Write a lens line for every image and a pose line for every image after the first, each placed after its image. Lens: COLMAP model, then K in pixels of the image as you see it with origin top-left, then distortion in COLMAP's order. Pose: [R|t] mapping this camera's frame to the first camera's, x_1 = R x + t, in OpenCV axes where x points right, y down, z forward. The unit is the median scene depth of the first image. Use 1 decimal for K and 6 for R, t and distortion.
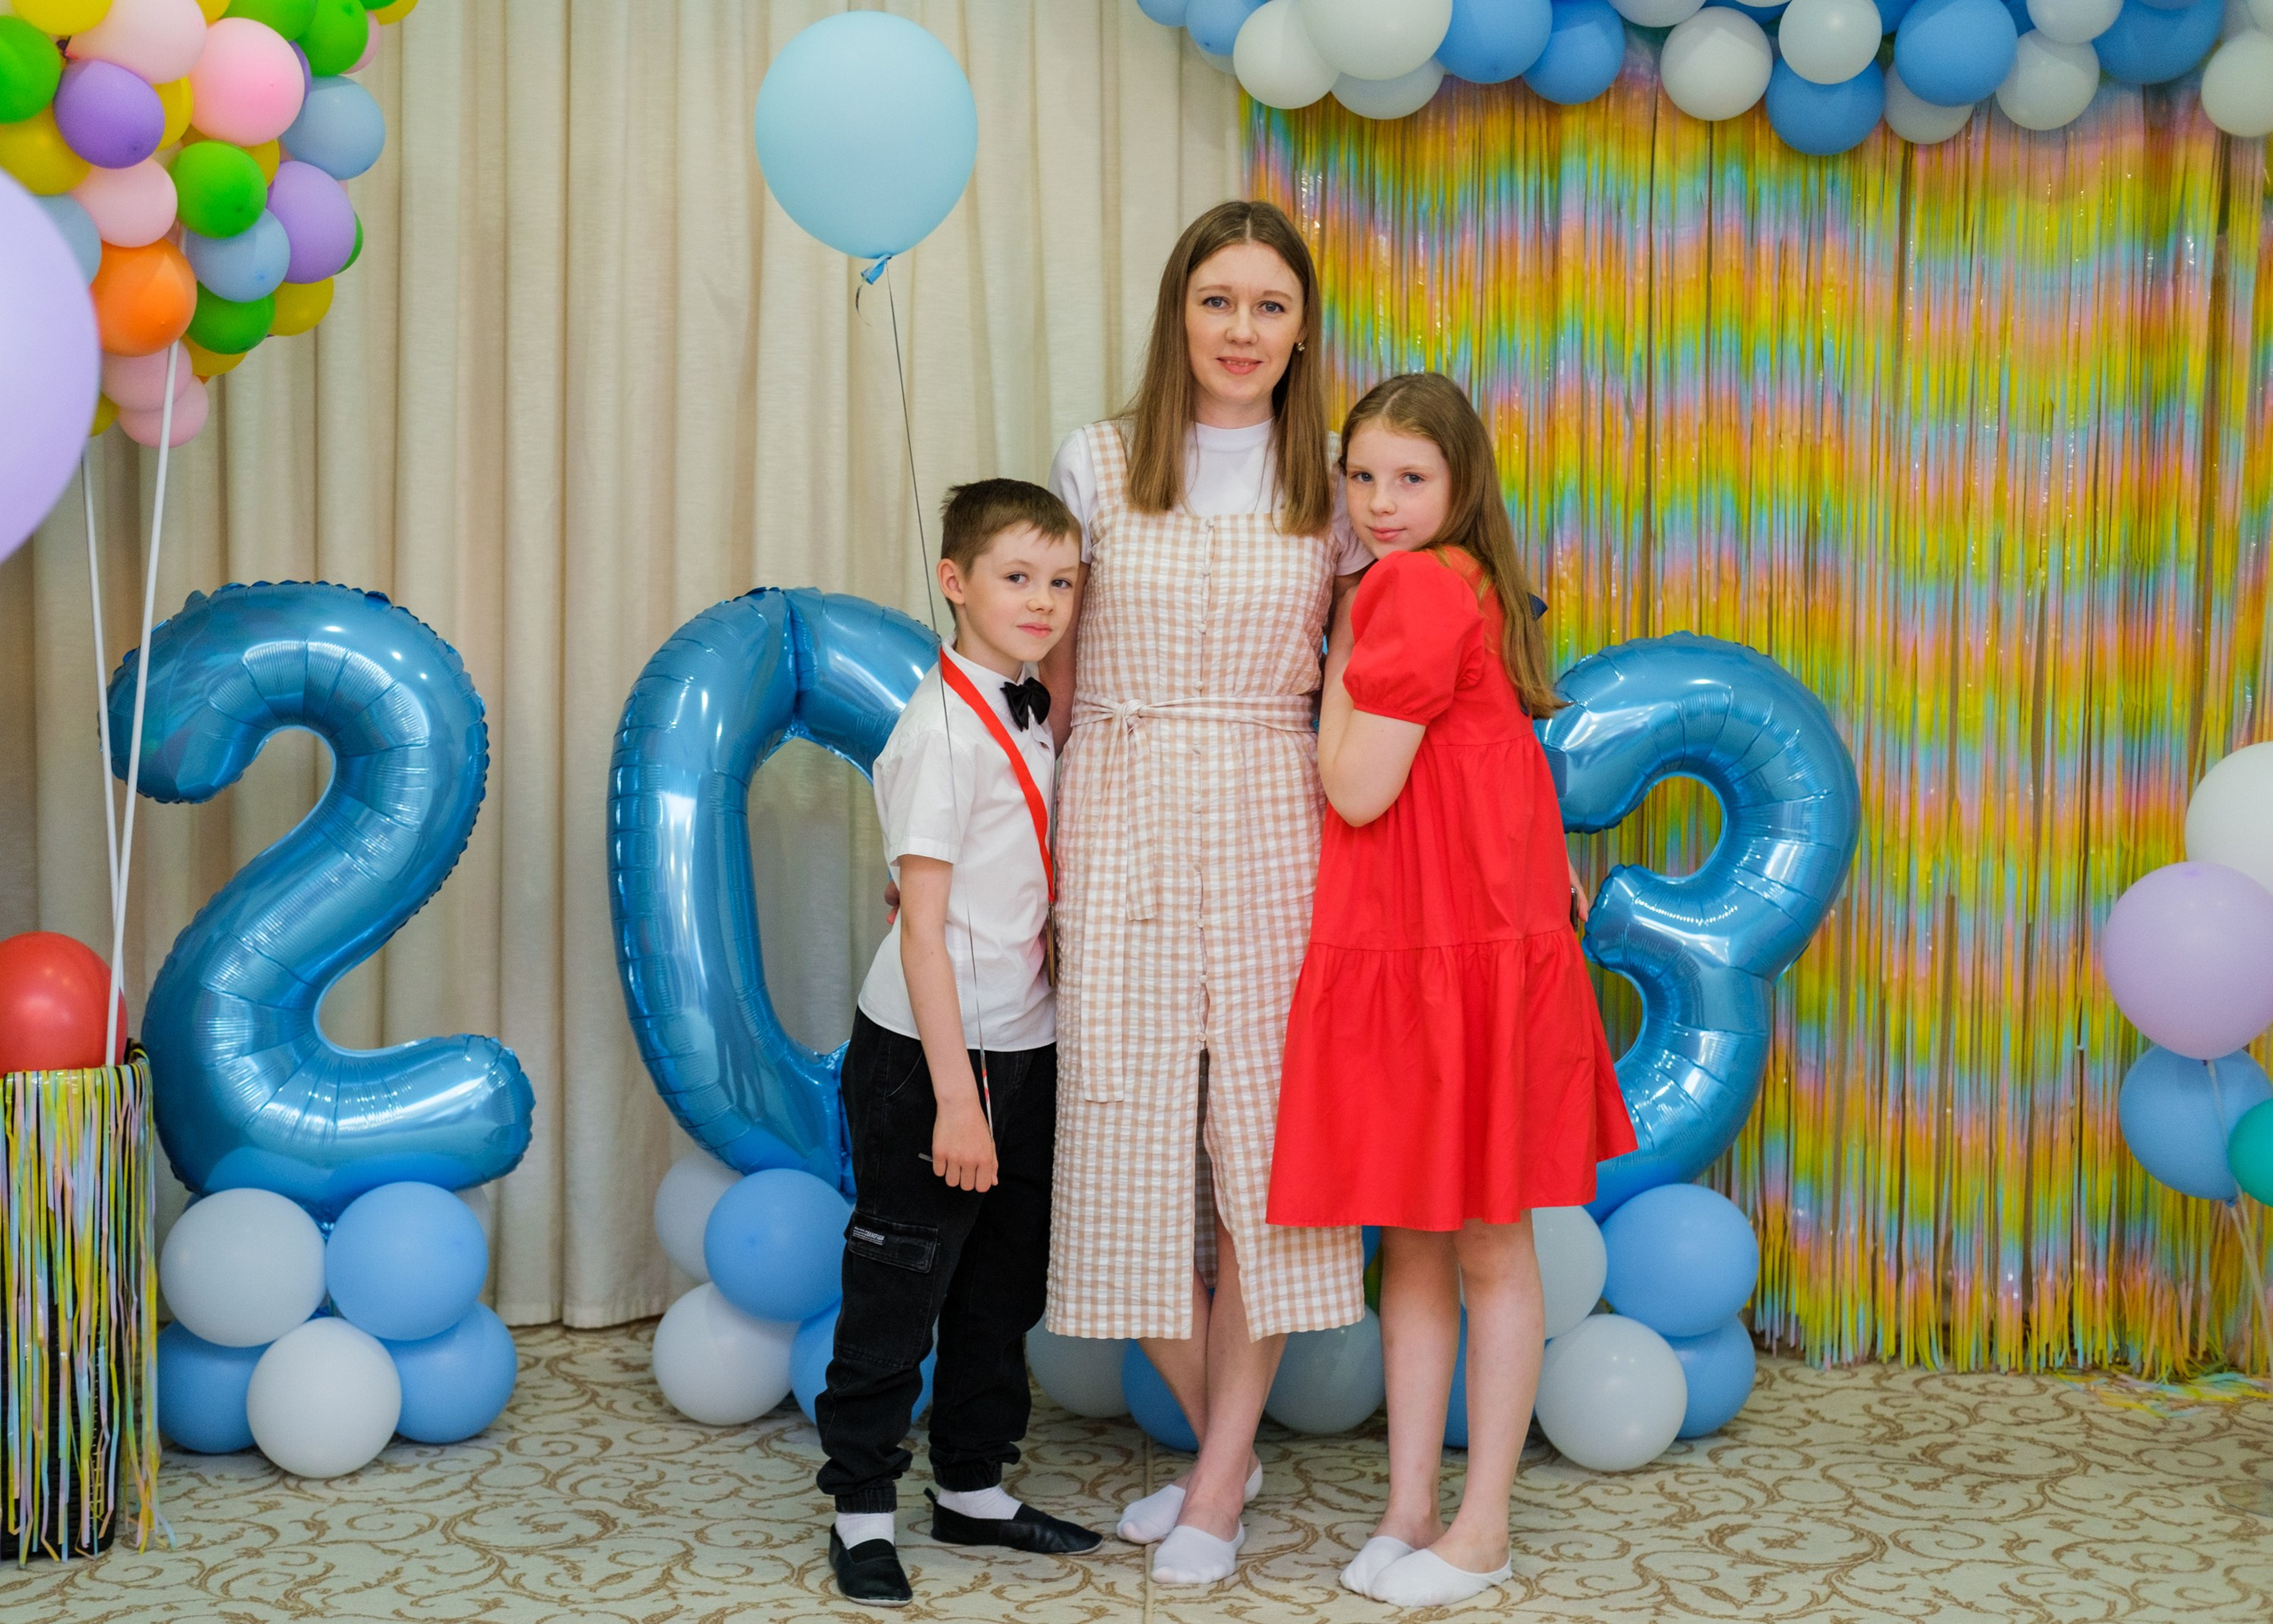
lens RADIAL K [[3750.4, 0, 1071.7], [0, 3750.4, 794.2], [0, 0, 1]] dist [-0.216741, 2.255756]
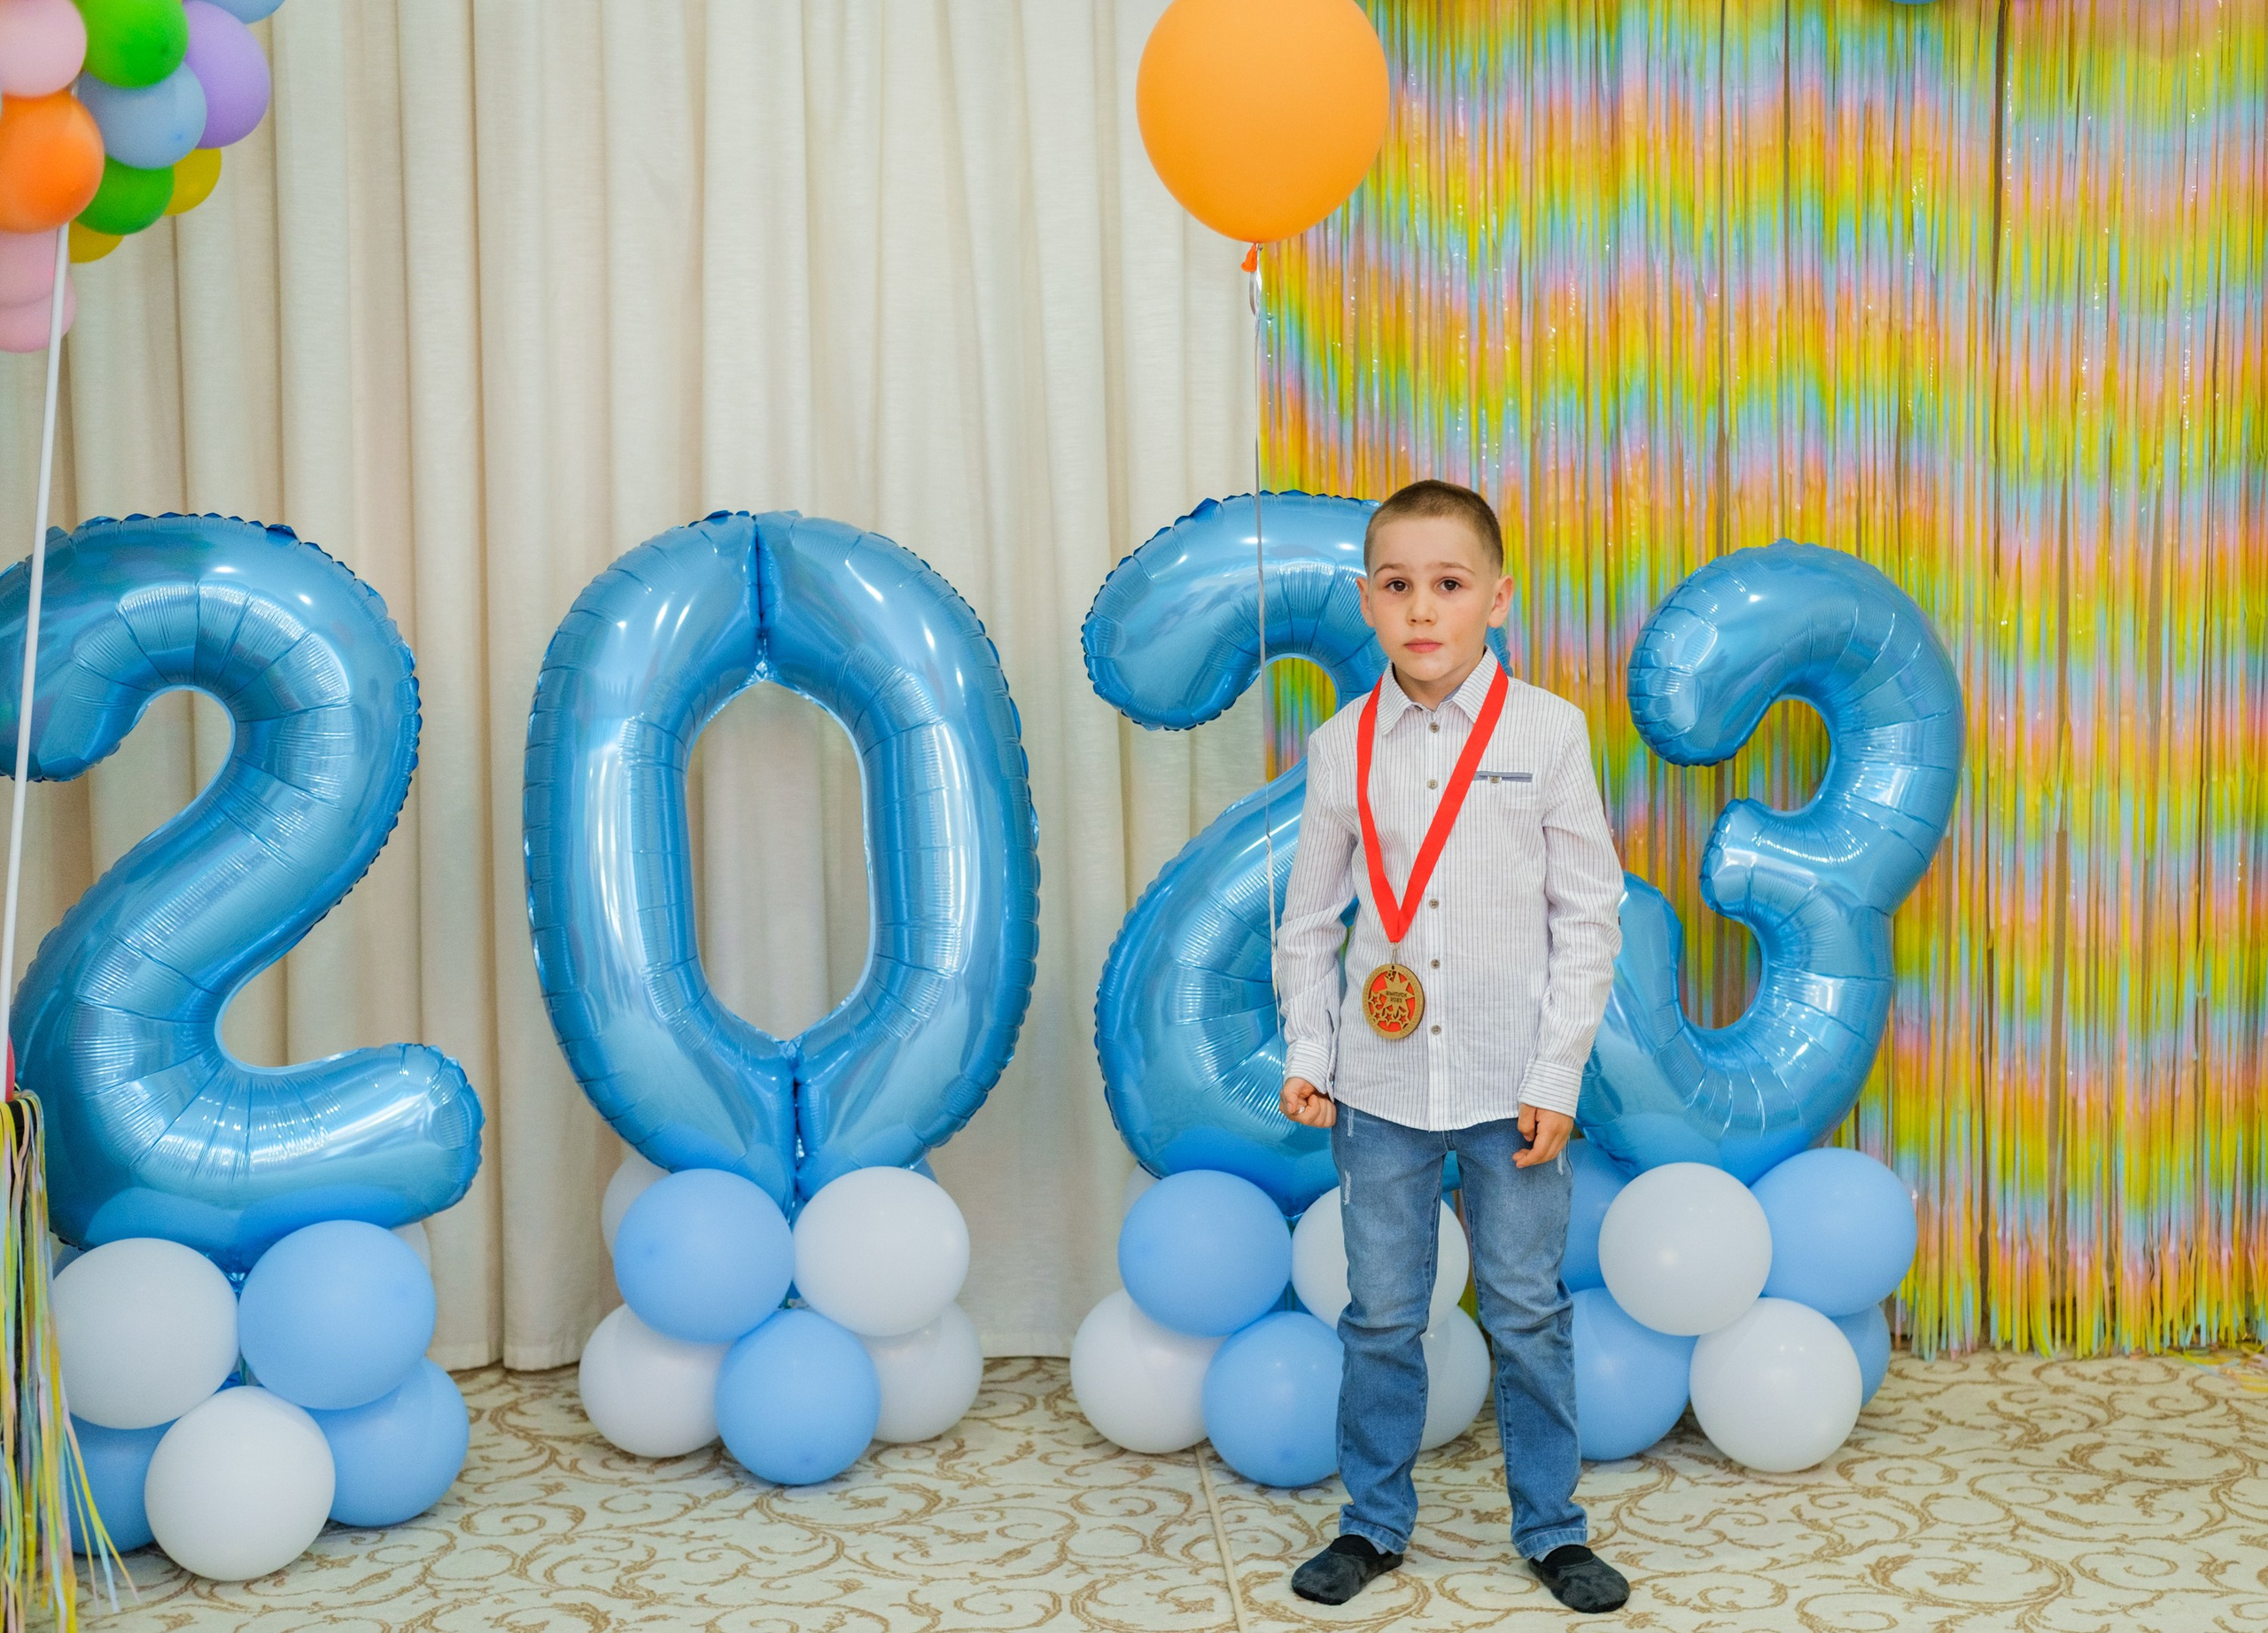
lens RADIAL K [[3776.7, 0, 1237.0], [0, 3776.7, 804.9], [0, 0, 1]] dist [-0.250762, 2.713176]
pose [[0.995064, -0.026716, 0.095573, -0.053064], [0.024853, 0.999478, 0.020628, -0.003081], [-0.096075, -0.018151, 0.995209, 0.130040]]
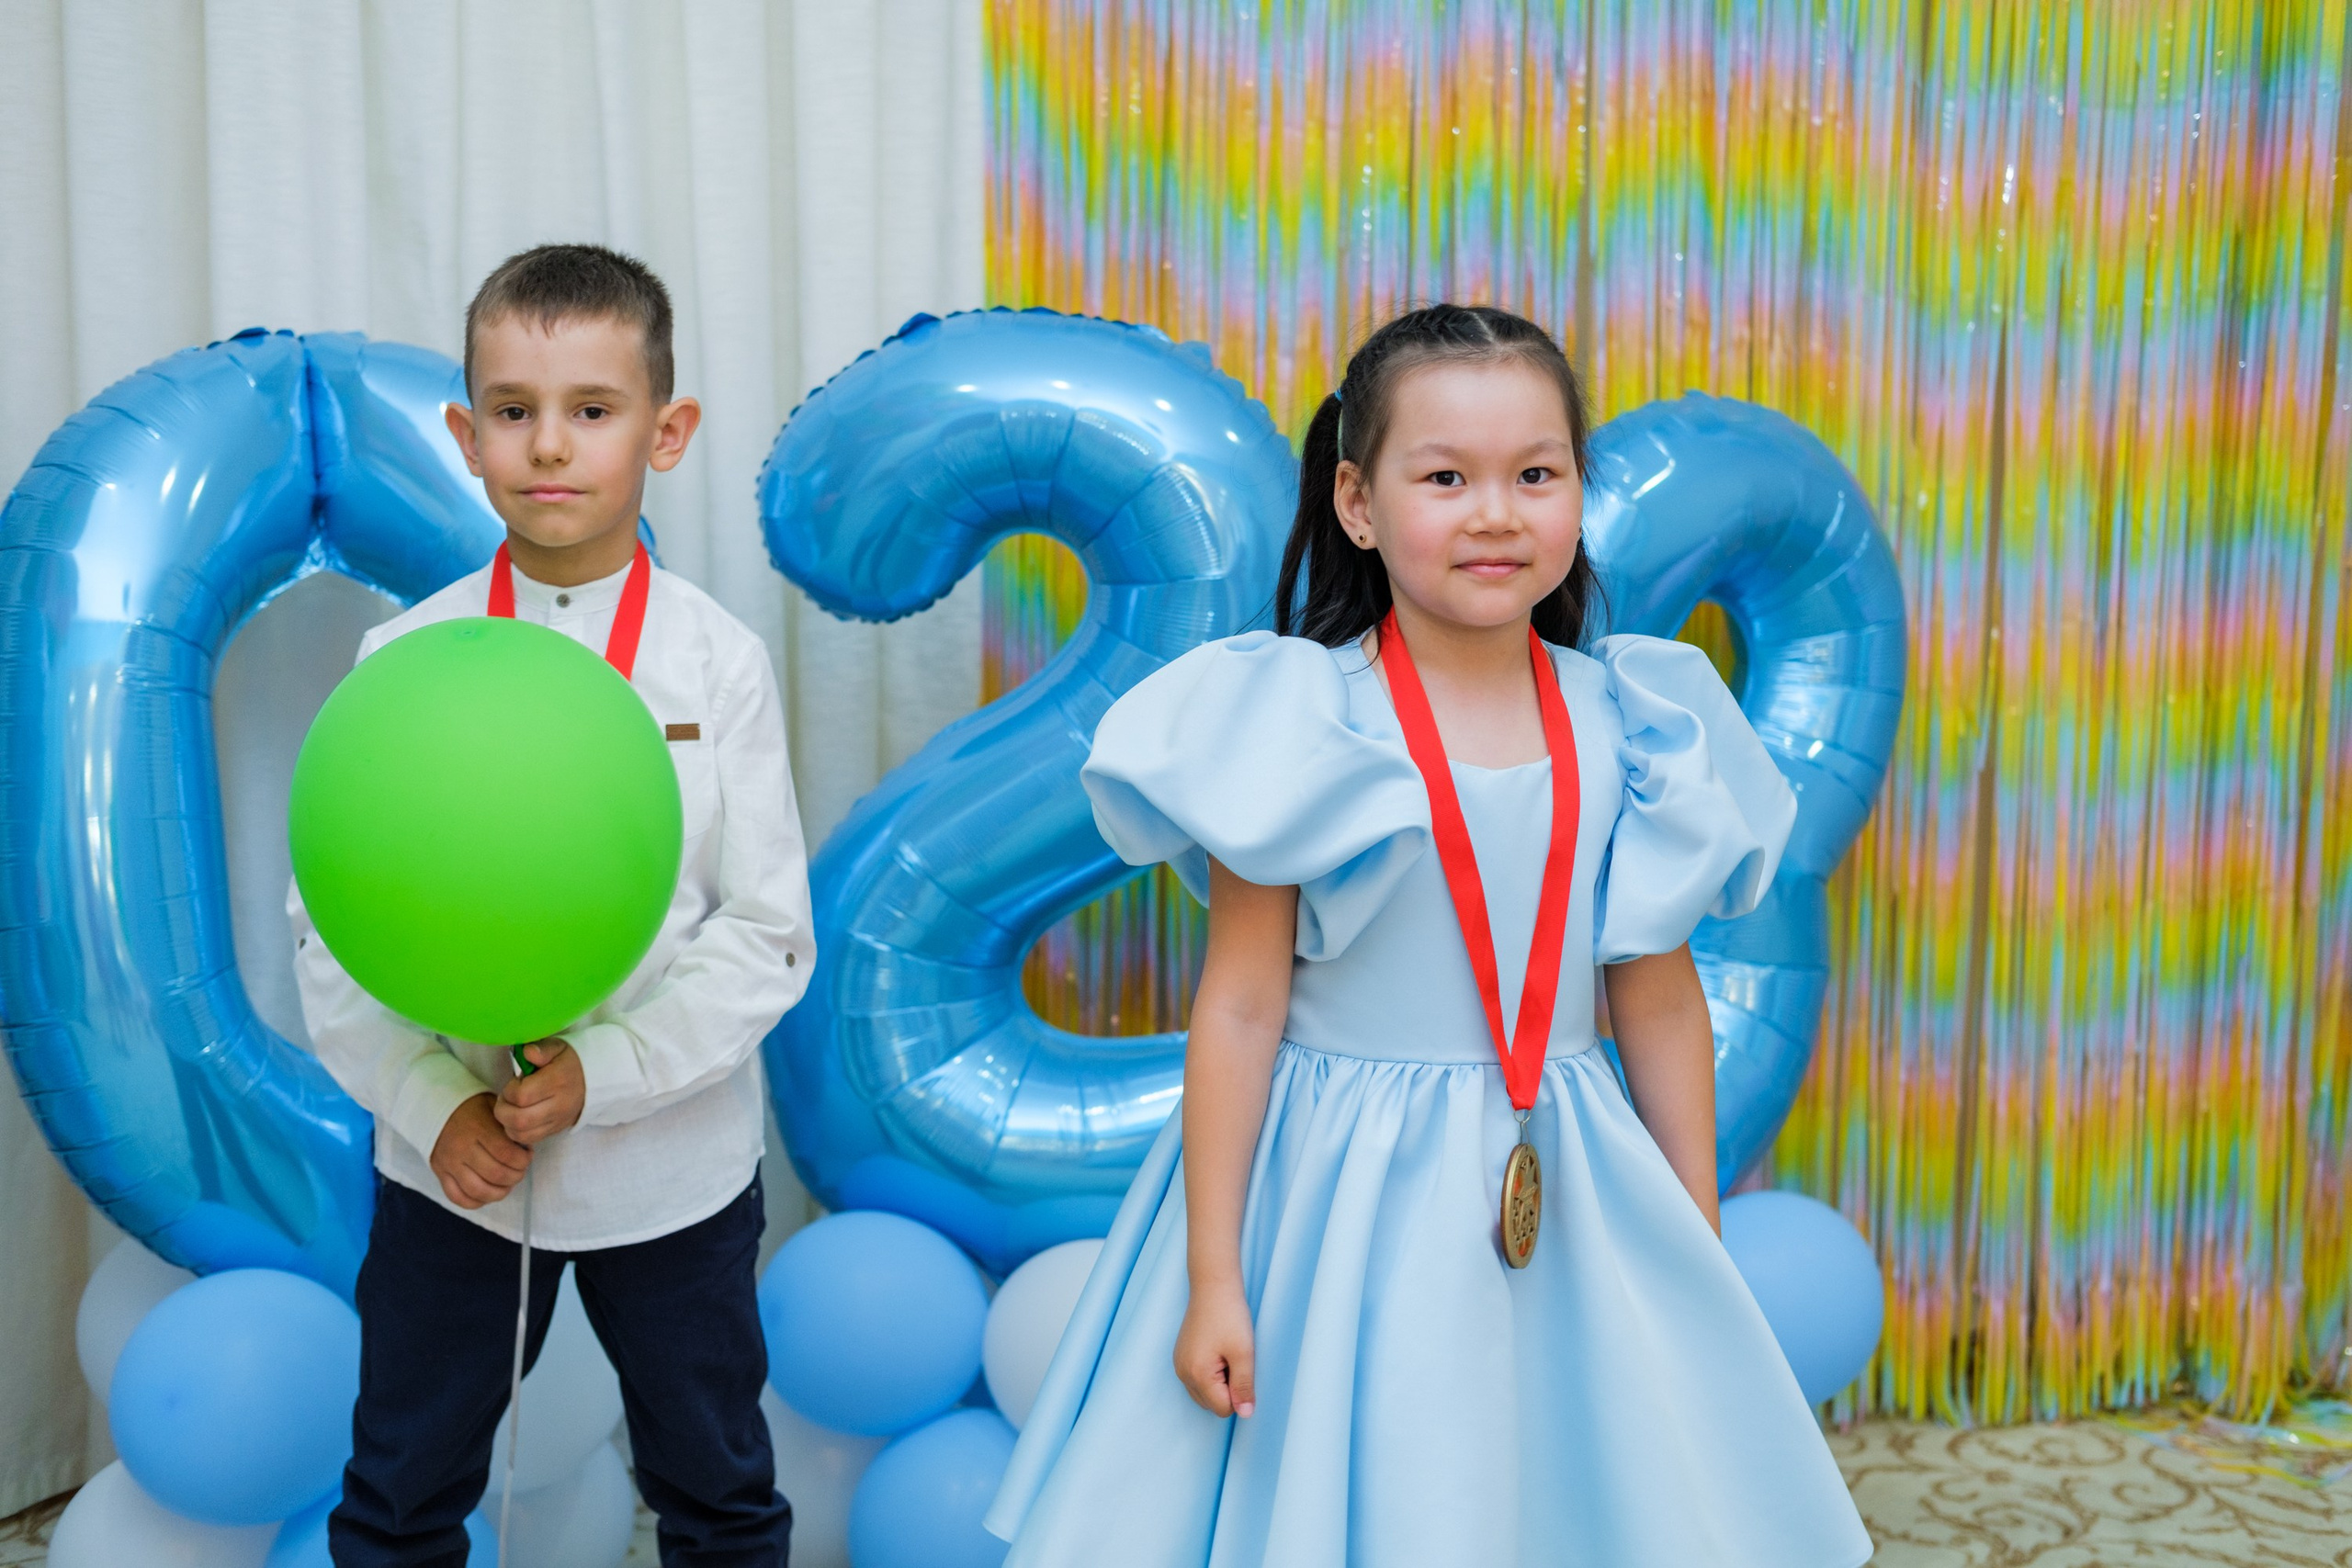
lens RADIAL K [[3639.5, 0, 1182.1], [0, 3639.5, 773.1], [0, 0, 1]] dist [-0.232113, 2.067053]
pose [[0.963644, -0.033140, 0.265125, -0.103425], [0.020029, 0.998446, 0.052005, -0.011707], [-0.266436, -0.044804, 0.962811, 0.413990]]
